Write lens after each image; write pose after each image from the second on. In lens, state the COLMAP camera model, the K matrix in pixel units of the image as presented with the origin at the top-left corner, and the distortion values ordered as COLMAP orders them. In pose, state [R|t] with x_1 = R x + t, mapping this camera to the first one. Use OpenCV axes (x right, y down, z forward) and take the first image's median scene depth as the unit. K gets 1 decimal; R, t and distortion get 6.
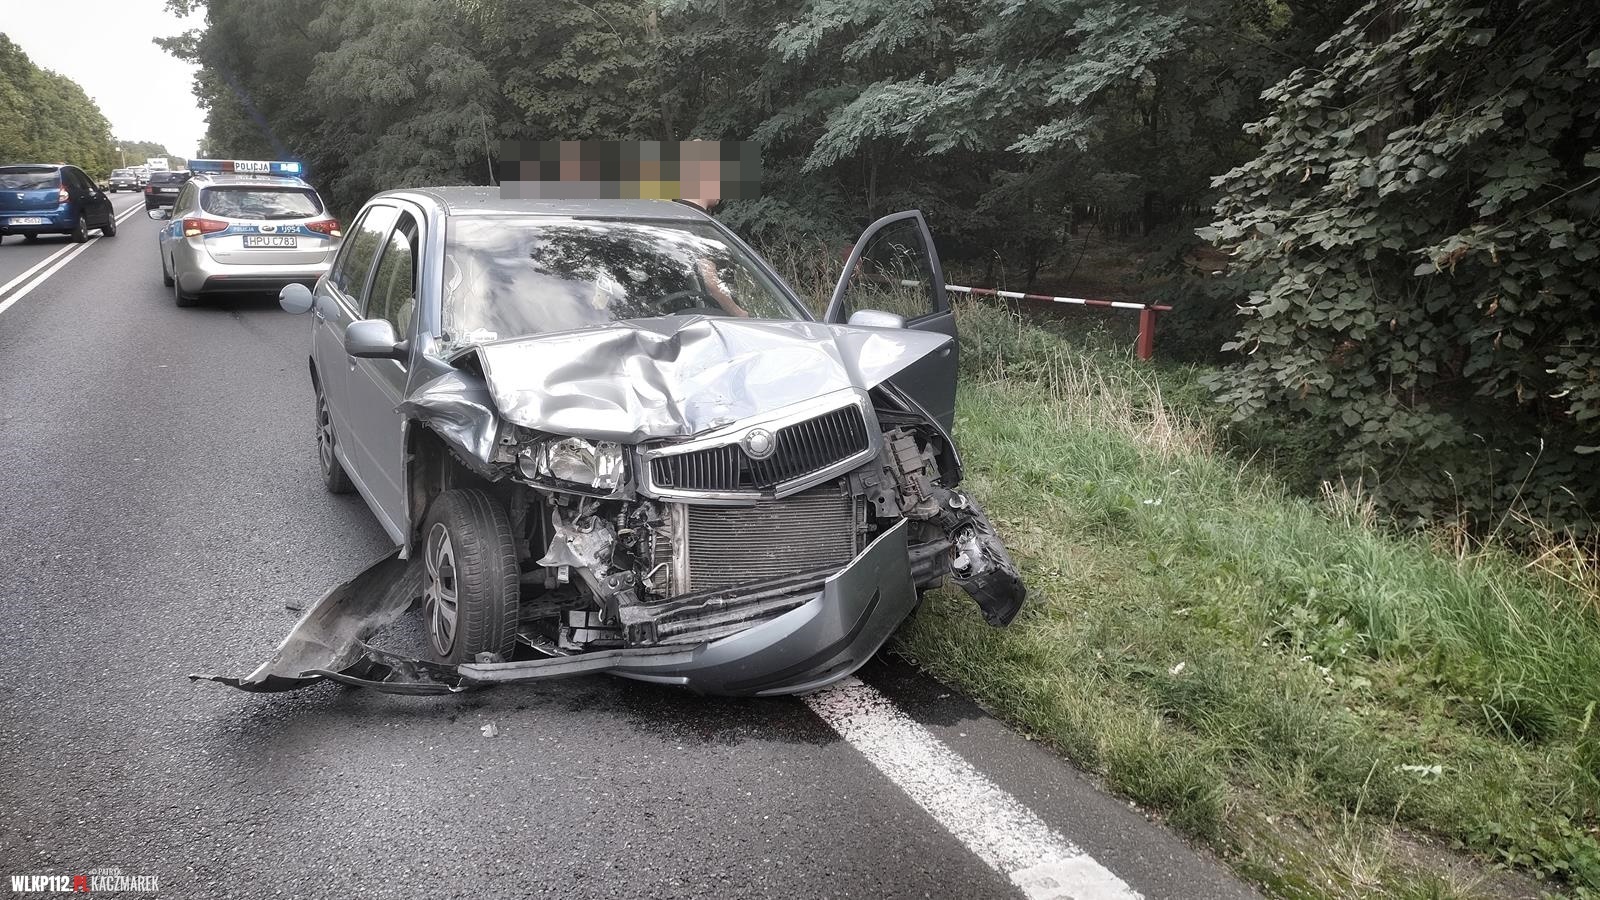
lens RADIAL K [[1081.9, 0, 797.0], [0, 1081.9, 453.7], [0, 0, 1]] dist [0.088425, -0.073265]
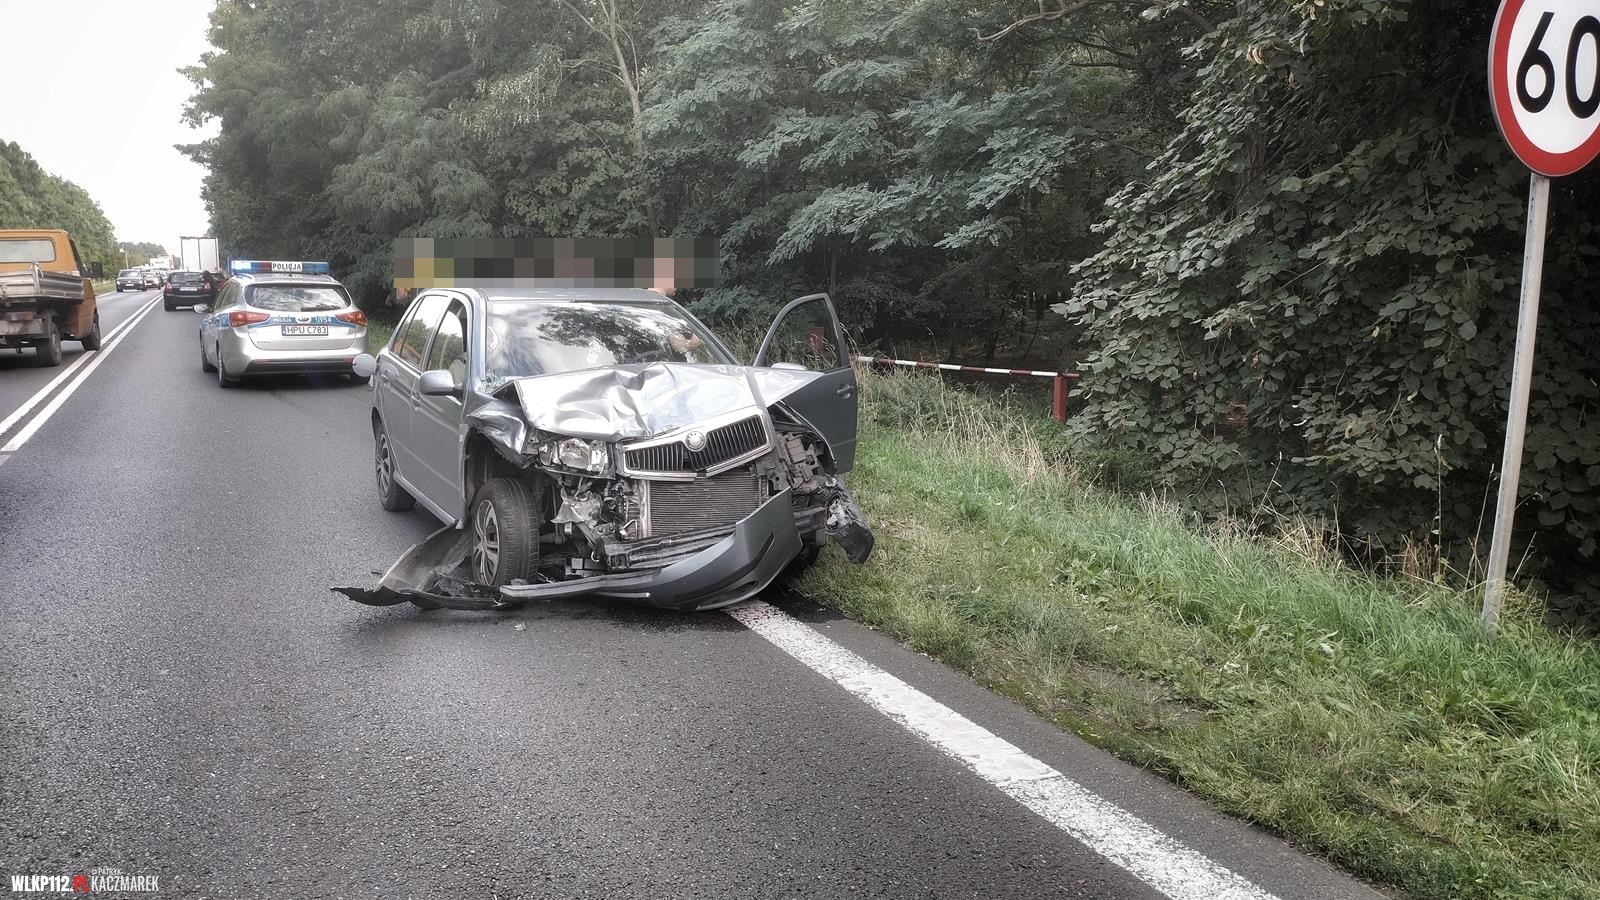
lens RADIAL K [[1081.9, 0, 797.0], [0, 1081.9, 453.7], [0, 0, 1]] dist [0.088425, -0.073265]
pose [[0.999871, -0.013794, 0.008228, 0.065864], [0.014401, 0.996773, -0.078967, 0.090027], [-0.007112, 0.079075, 0.996843, -0.367141]]
